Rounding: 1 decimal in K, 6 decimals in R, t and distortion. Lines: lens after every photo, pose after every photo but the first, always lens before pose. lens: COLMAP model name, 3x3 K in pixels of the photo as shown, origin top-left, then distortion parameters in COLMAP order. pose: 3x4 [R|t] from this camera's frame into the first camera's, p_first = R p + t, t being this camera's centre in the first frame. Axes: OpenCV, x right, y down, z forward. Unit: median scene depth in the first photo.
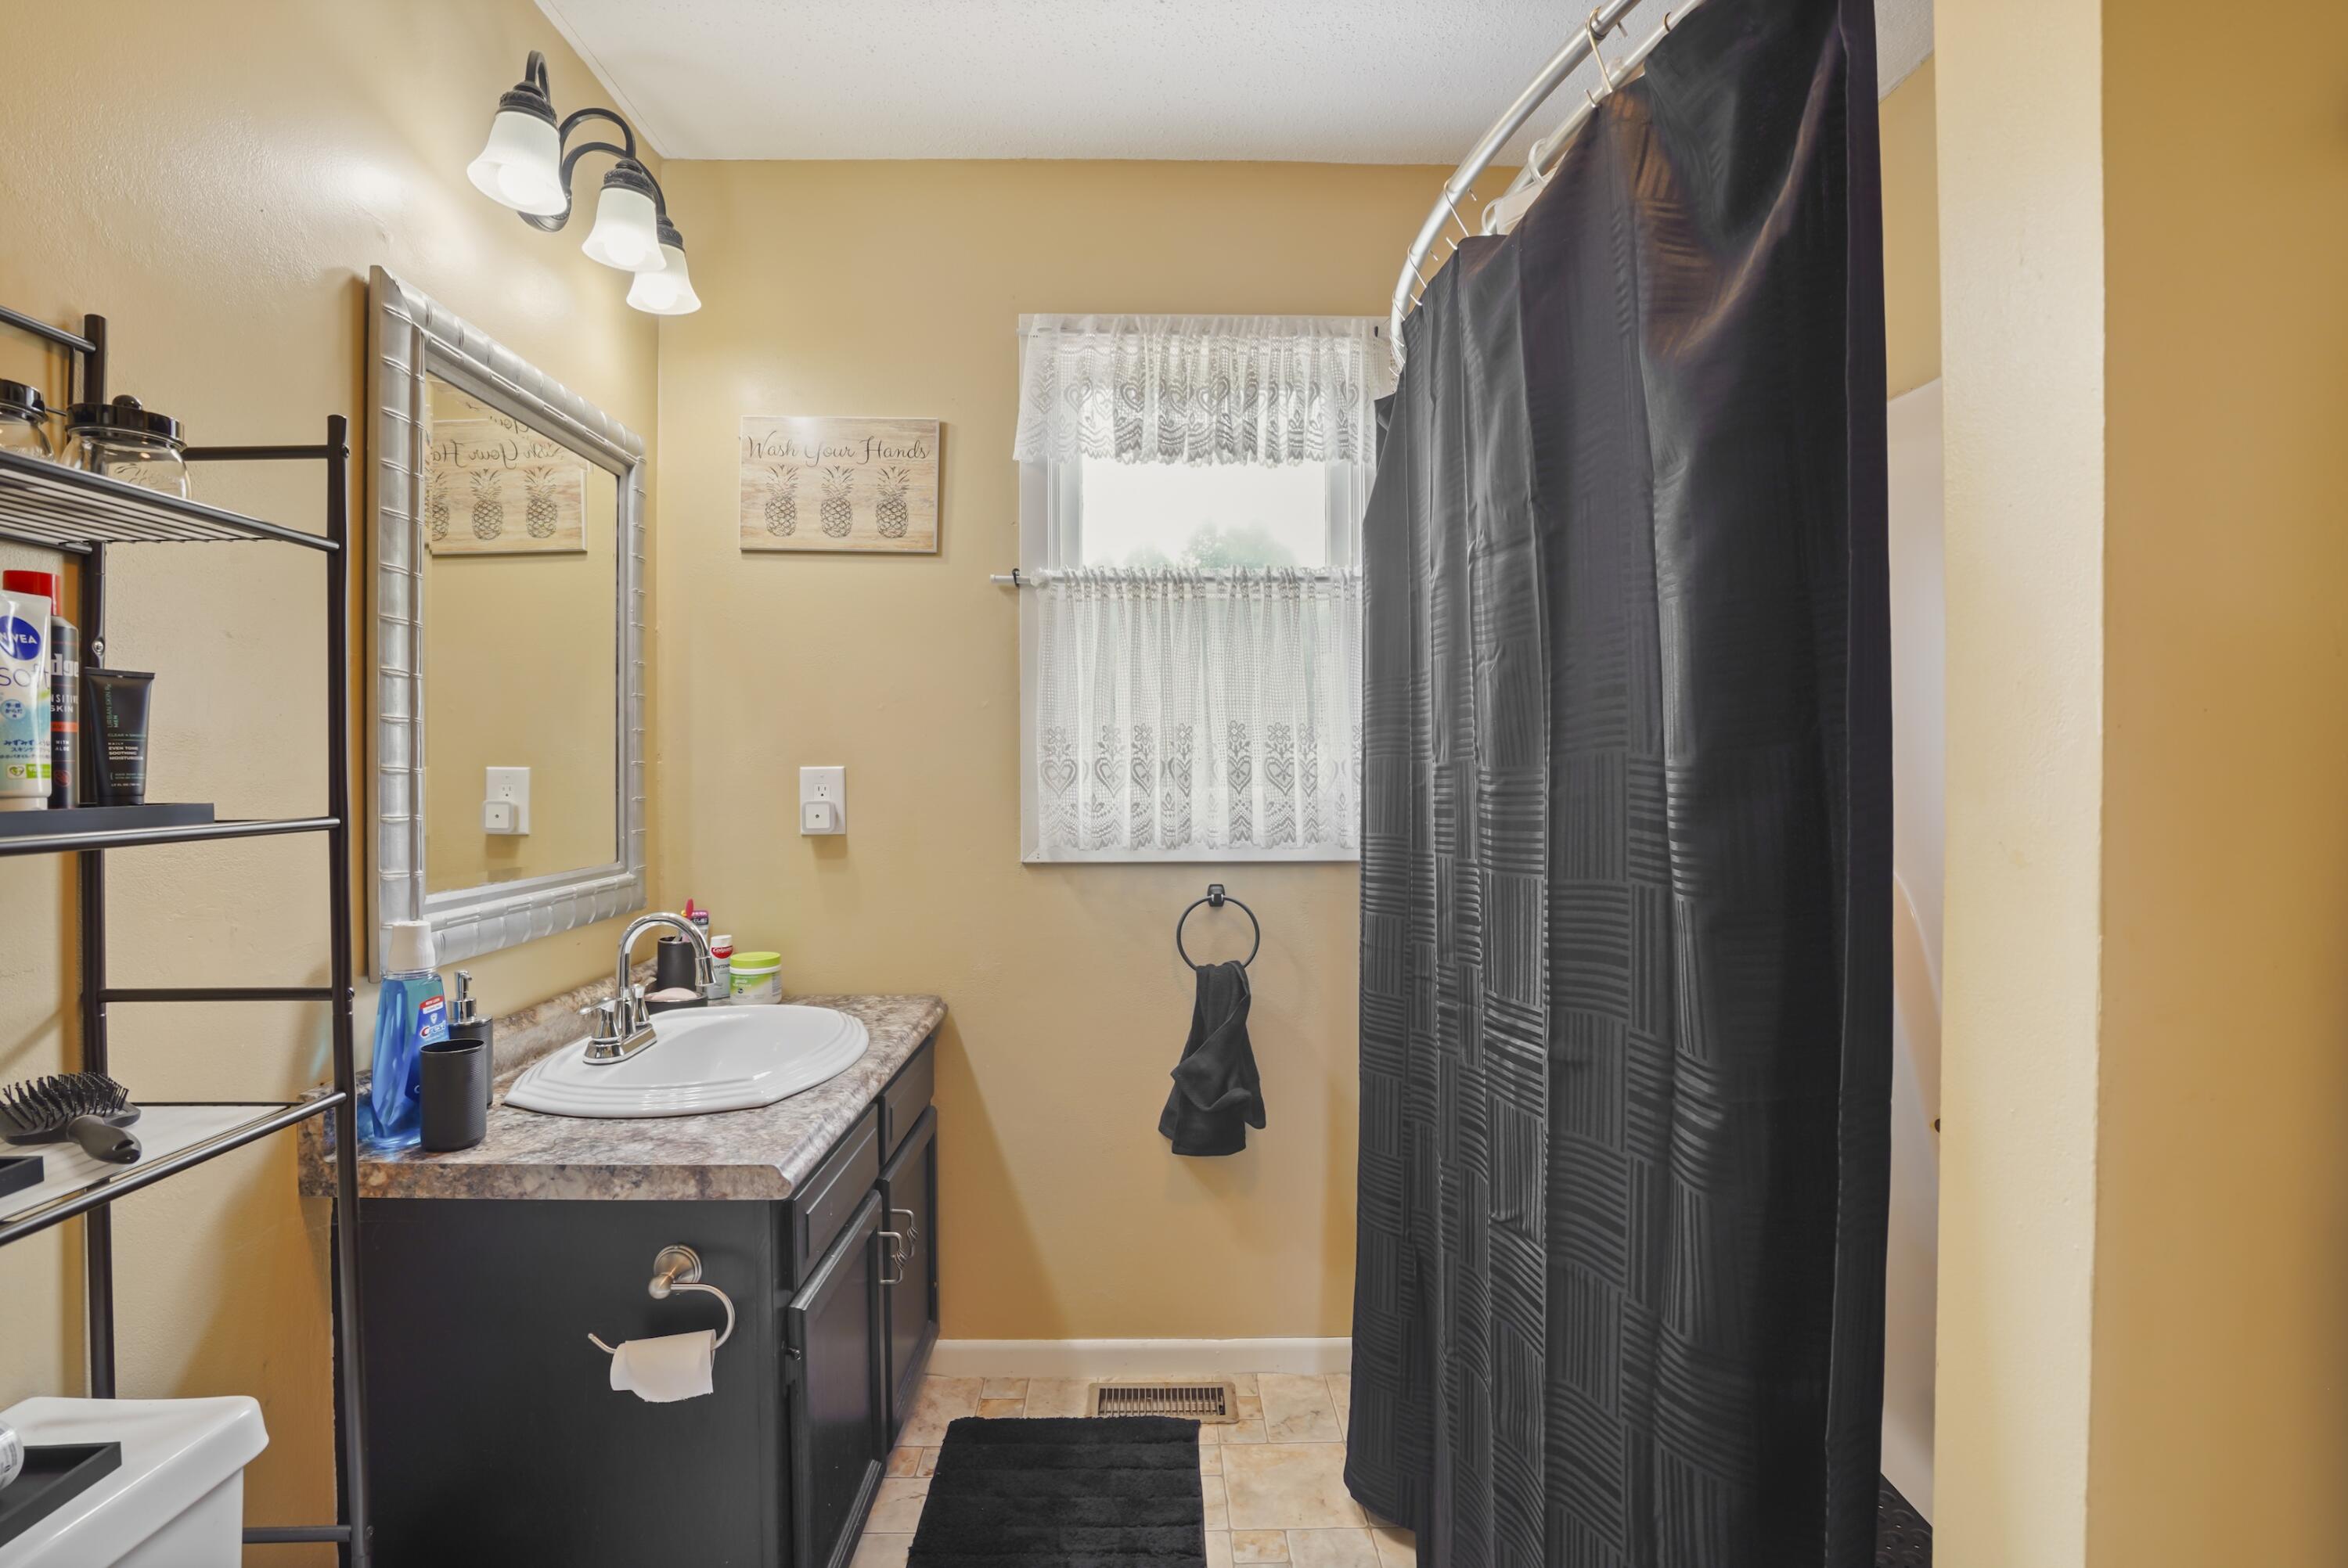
lens RADIAL K [[1117.9, 0, 1192.5], [0, 1117.9, 780.6], [0, 0, 1]] dist [-0.056180, 0.015638]
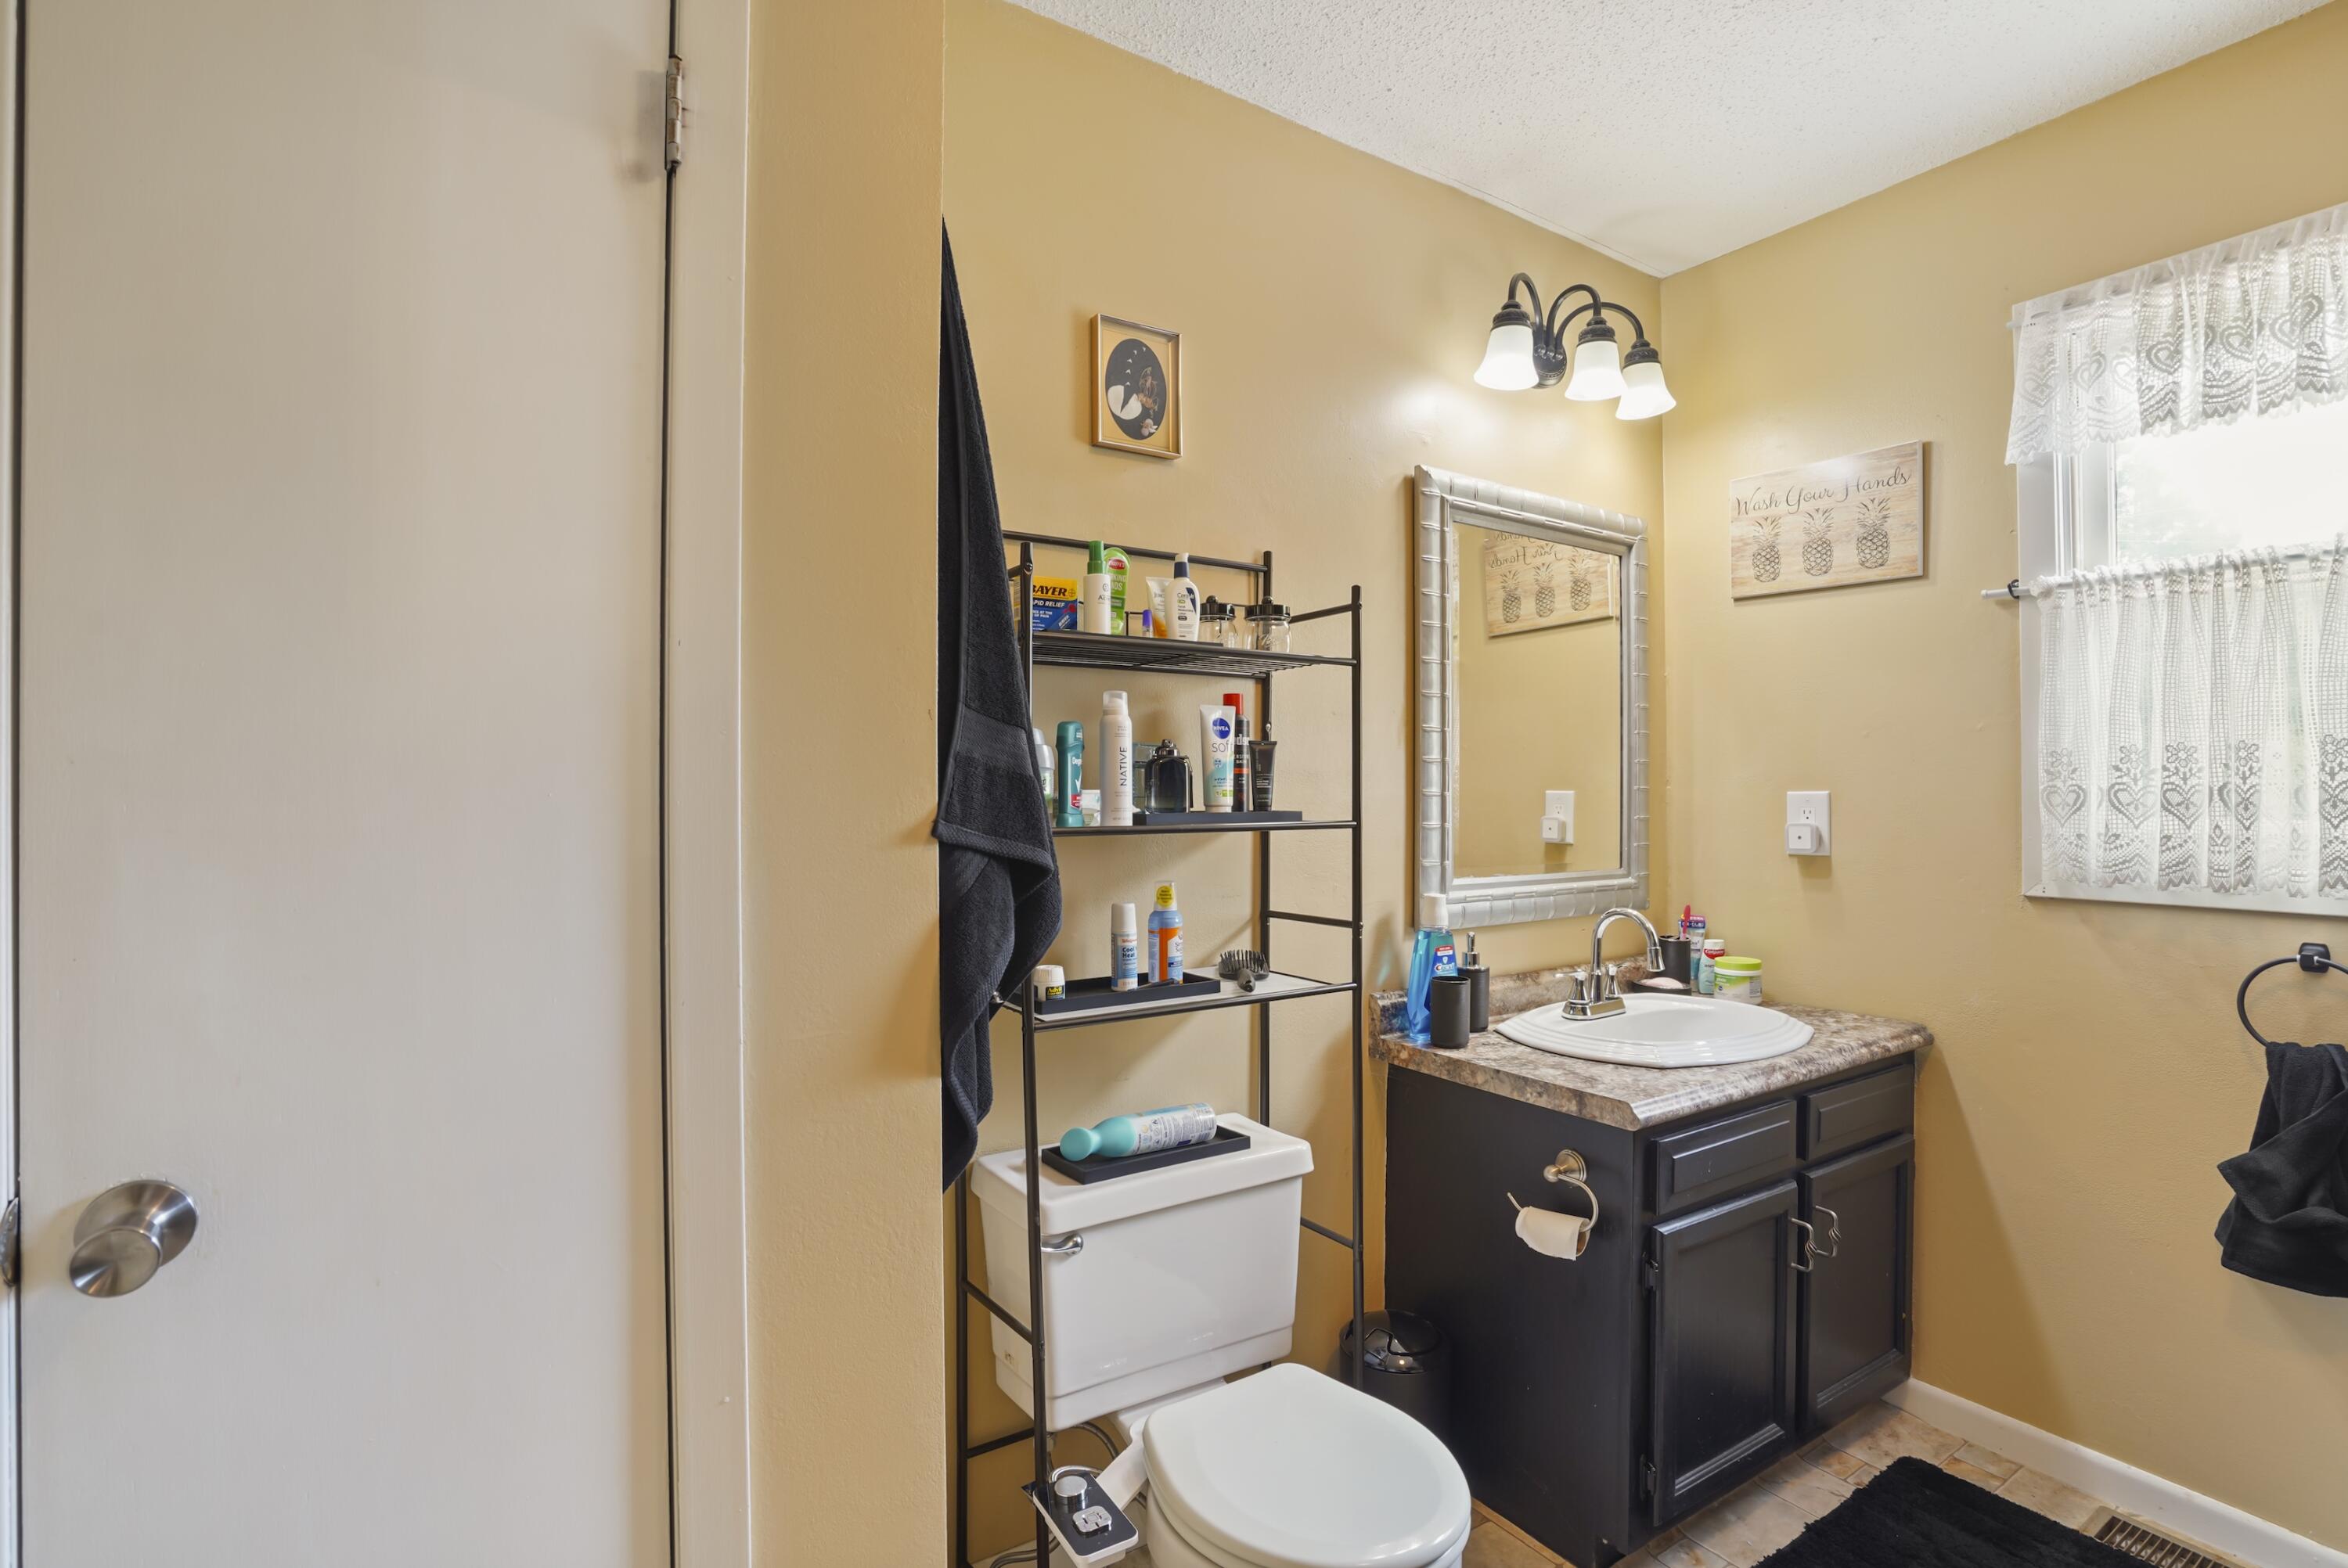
lens RADIAL K [[1117.9, 0, 1168.4], [0, 1117.9, 792.5], [0, 0, 1]] dist [-0.056180, 0.015638]
pose [[0.524143, 0.003199, -0.851624, 0.256041], [-0.011943, 0.999922, -0.003595, -0.000575], [0.851546, 0.012055, 0.524141, -0.079046]]
